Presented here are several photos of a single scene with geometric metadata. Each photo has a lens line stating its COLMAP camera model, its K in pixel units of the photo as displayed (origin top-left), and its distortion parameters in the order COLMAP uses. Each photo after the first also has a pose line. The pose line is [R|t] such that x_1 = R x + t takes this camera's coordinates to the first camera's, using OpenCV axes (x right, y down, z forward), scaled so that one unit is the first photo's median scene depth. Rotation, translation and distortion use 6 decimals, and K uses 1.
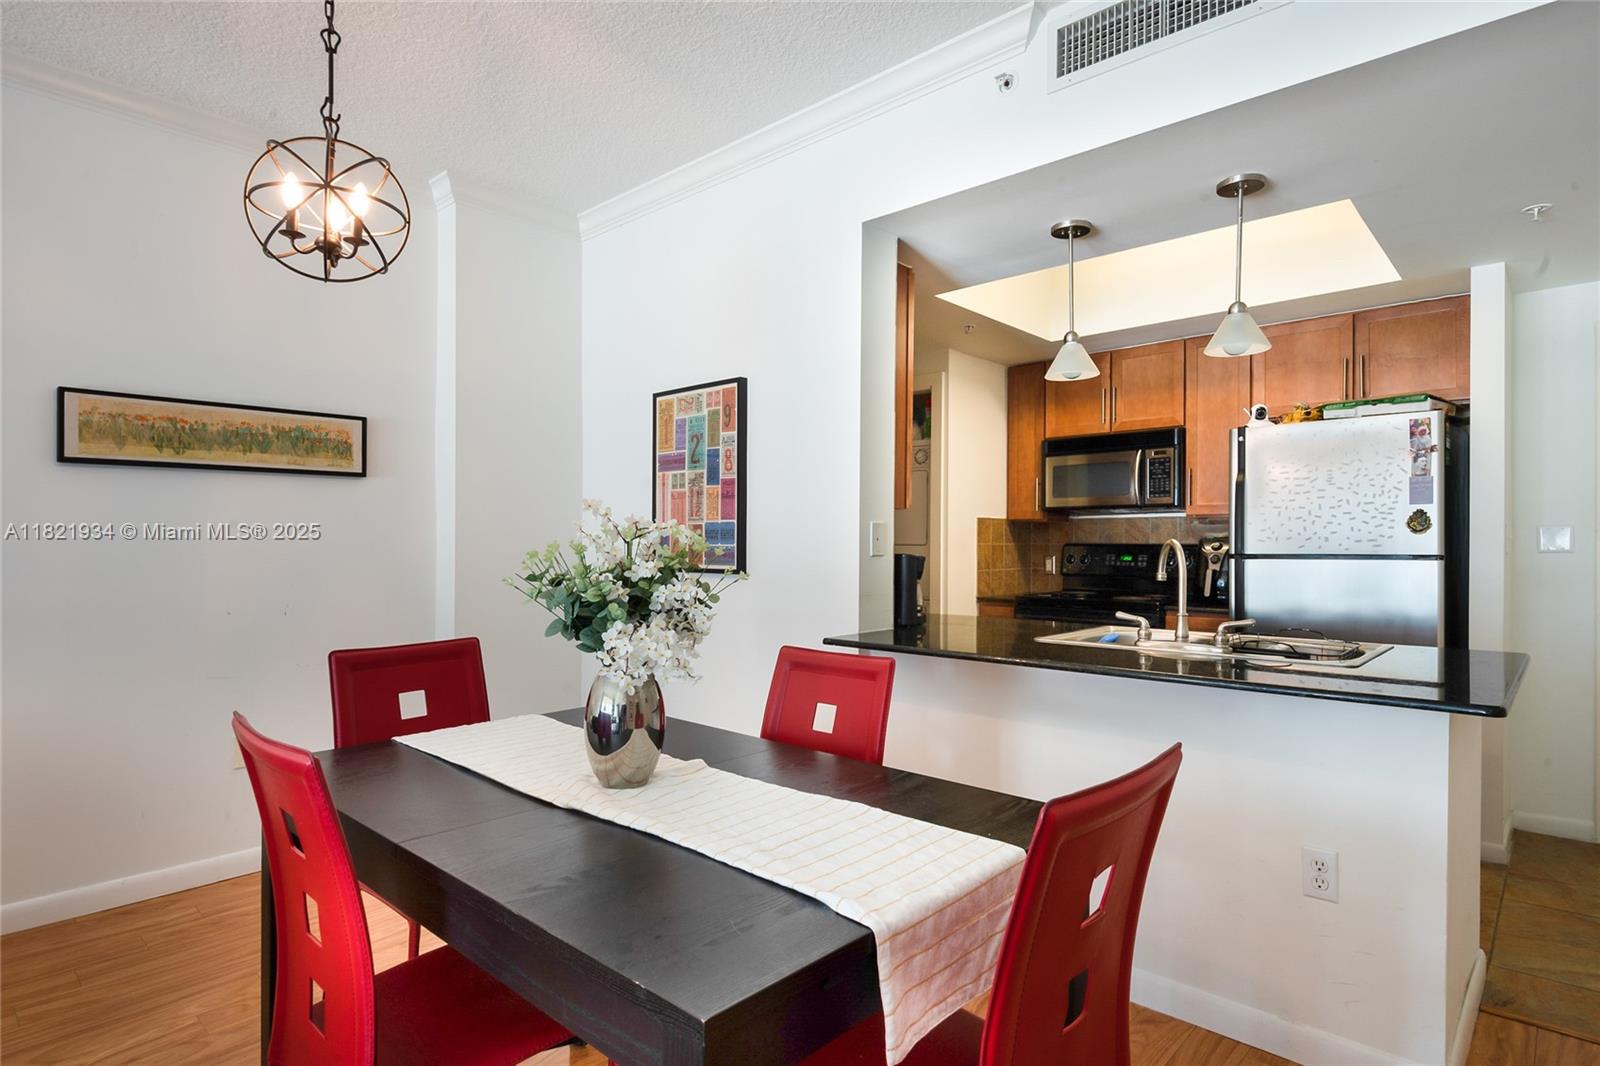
lens RADIAL K [[859.6, 0, 774.1], [0, 859.6, 555.4], [0, 0, 1]] dist [0.014355, -0.001080]
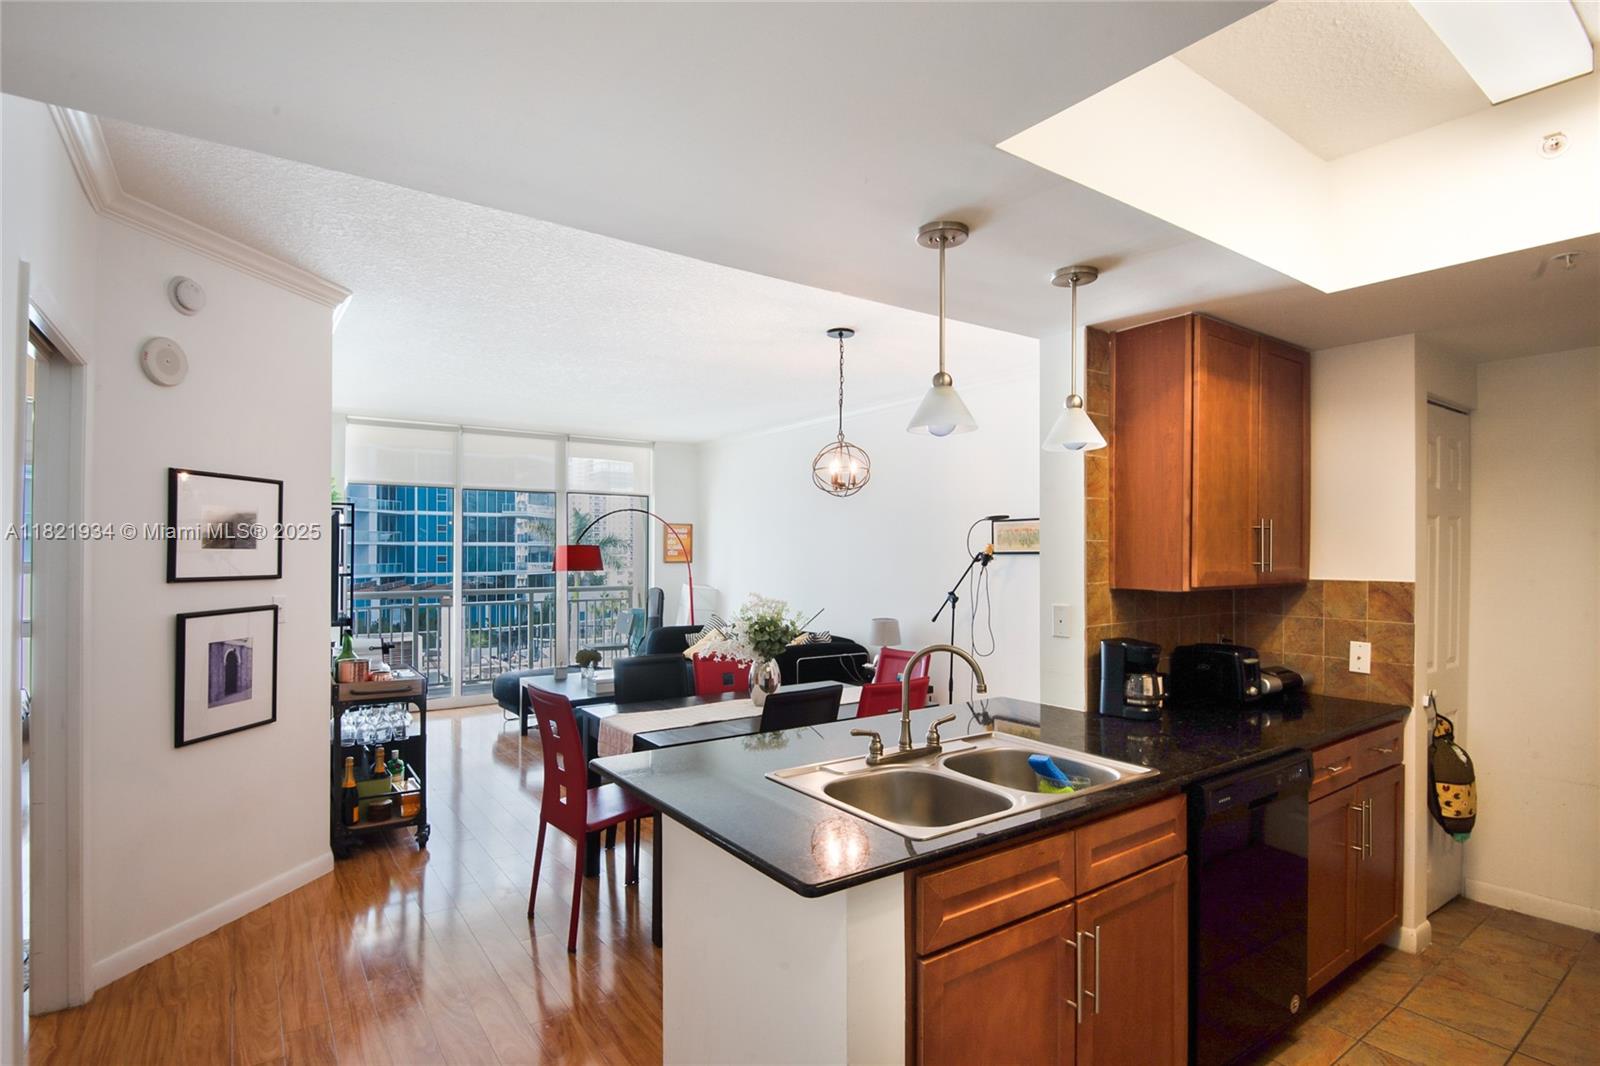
lens RADIAL K [[803.0, 0, 806.9], [0, 803.0, 553.8], [0, 0, 1]] dist [-0.021898, -0.000985]
pose [[-0.209182, -0.000950, -0.977876, 1.019460], [-0.012535, 0.999920, 0.001710, -0.088150], [0.977796, 0.012616, -0.209177, 0.794437]]
